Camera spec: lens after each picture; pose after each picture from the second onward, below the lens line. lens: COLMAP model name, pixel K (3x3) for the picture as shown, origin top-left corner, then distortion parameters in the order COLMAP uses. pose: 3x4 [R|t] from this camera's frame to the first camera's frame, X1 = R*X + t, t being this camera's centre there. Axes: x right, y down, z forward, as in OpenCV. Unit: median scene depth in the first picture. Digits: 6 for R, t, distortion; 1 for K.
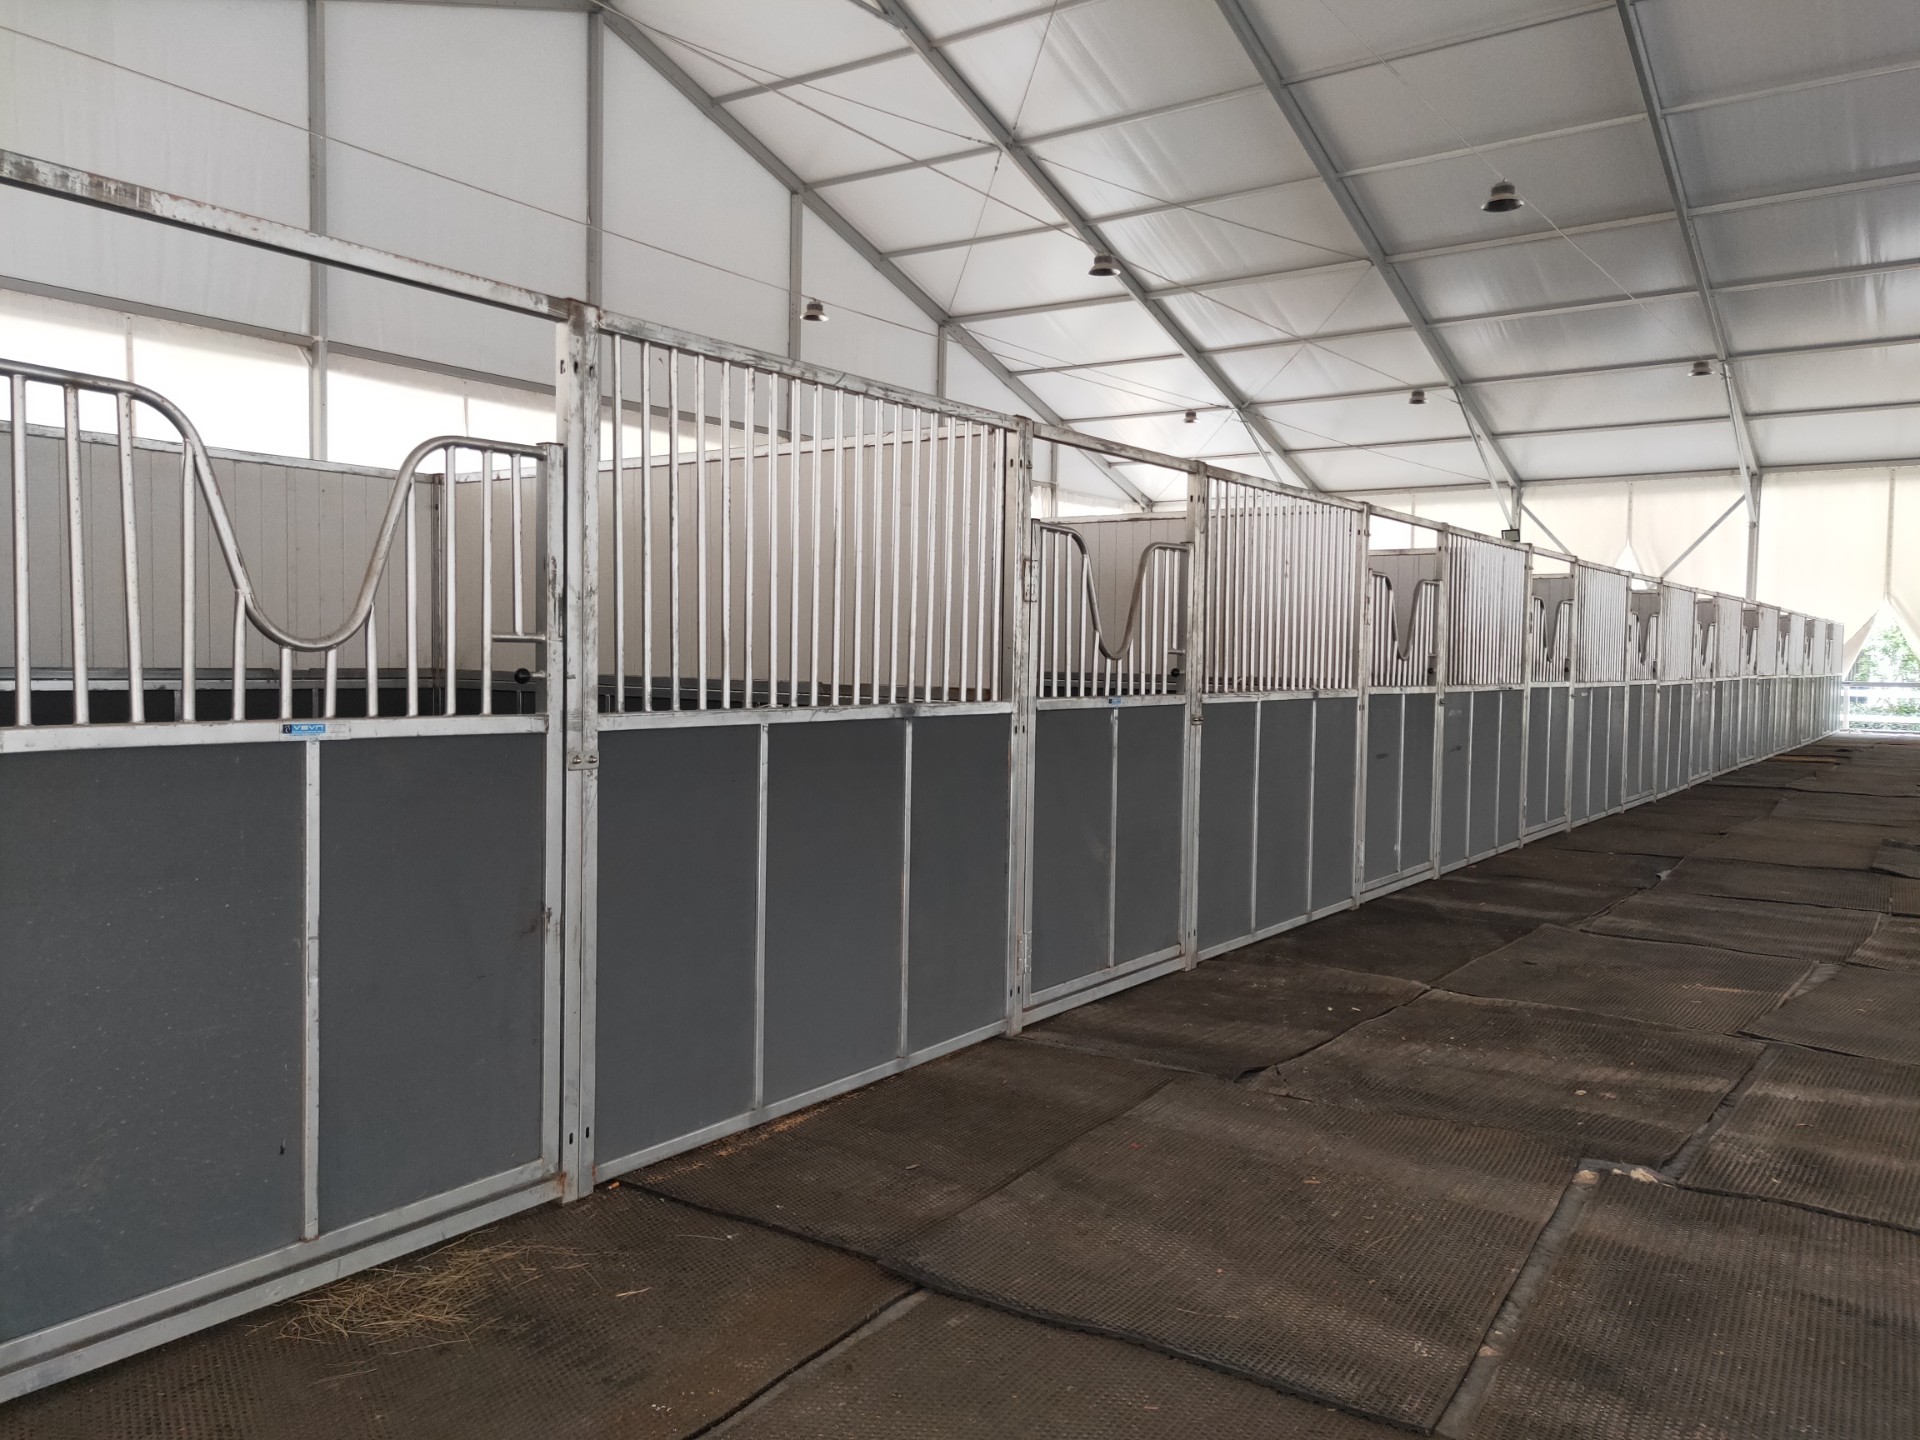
lens RADIAL K [[1441.5, 0, 960.0], [0, 1441.5, 720.0], [0, 0, 1]] dist [0.064731, -0.044244]
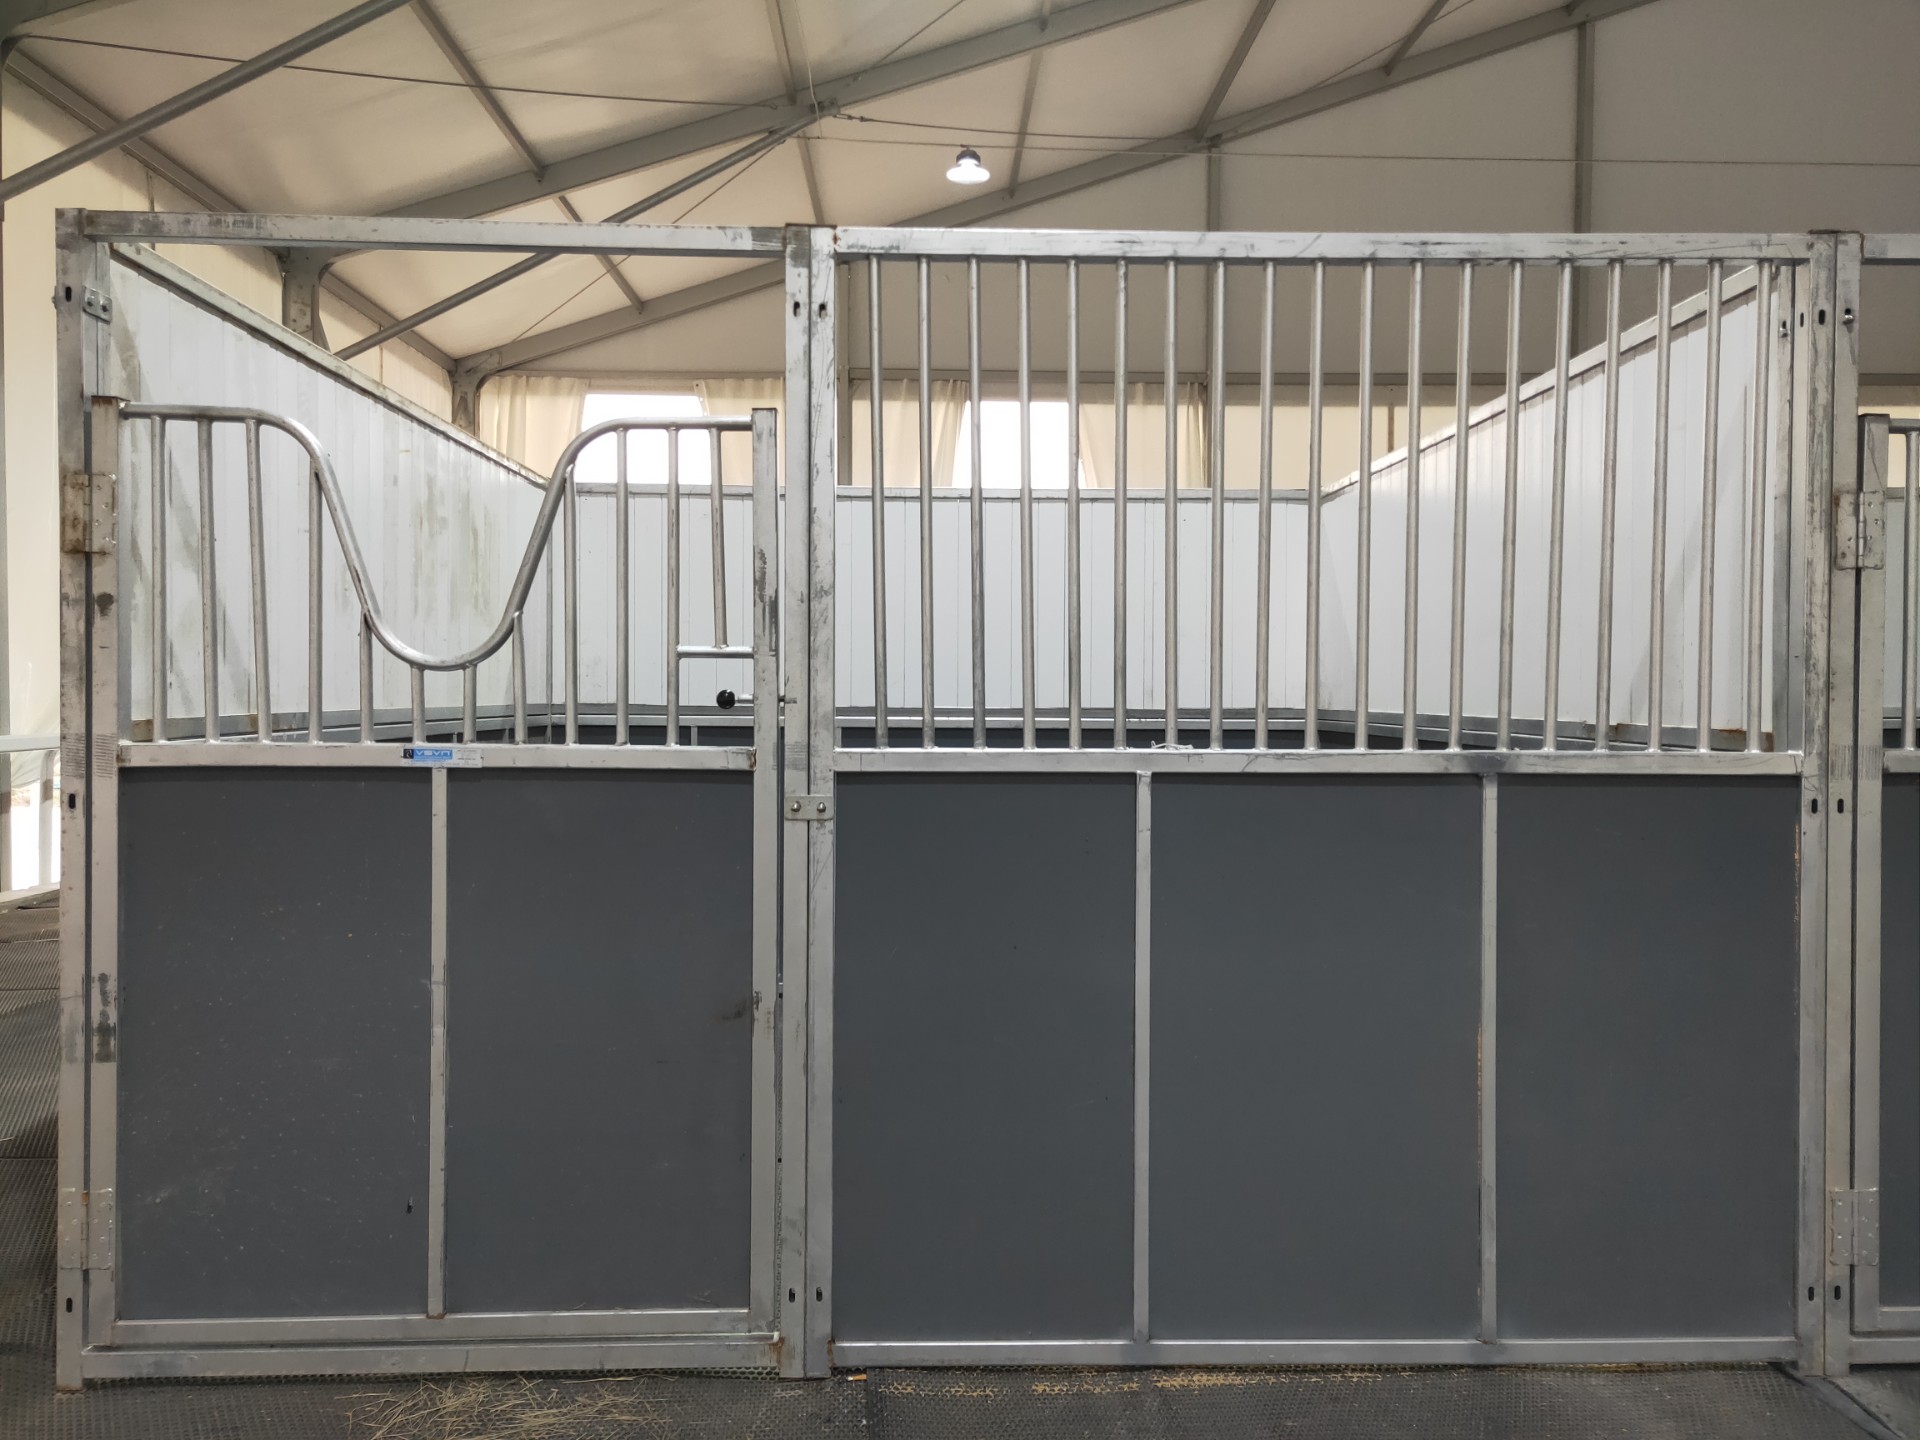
lens RADIAL K [[1441.5, 0, 960.0], [0, 1441.5, 720.0], [0, 0, 1]] dist [0.064731, -0.044244]
pose [[0.606988, 0.001687, -0.794710, 0.406007], [-0.031147, 0.999280, -0.021669, -0.005344], [0.794101, 0.037906, 0.606603, 0.588173]]
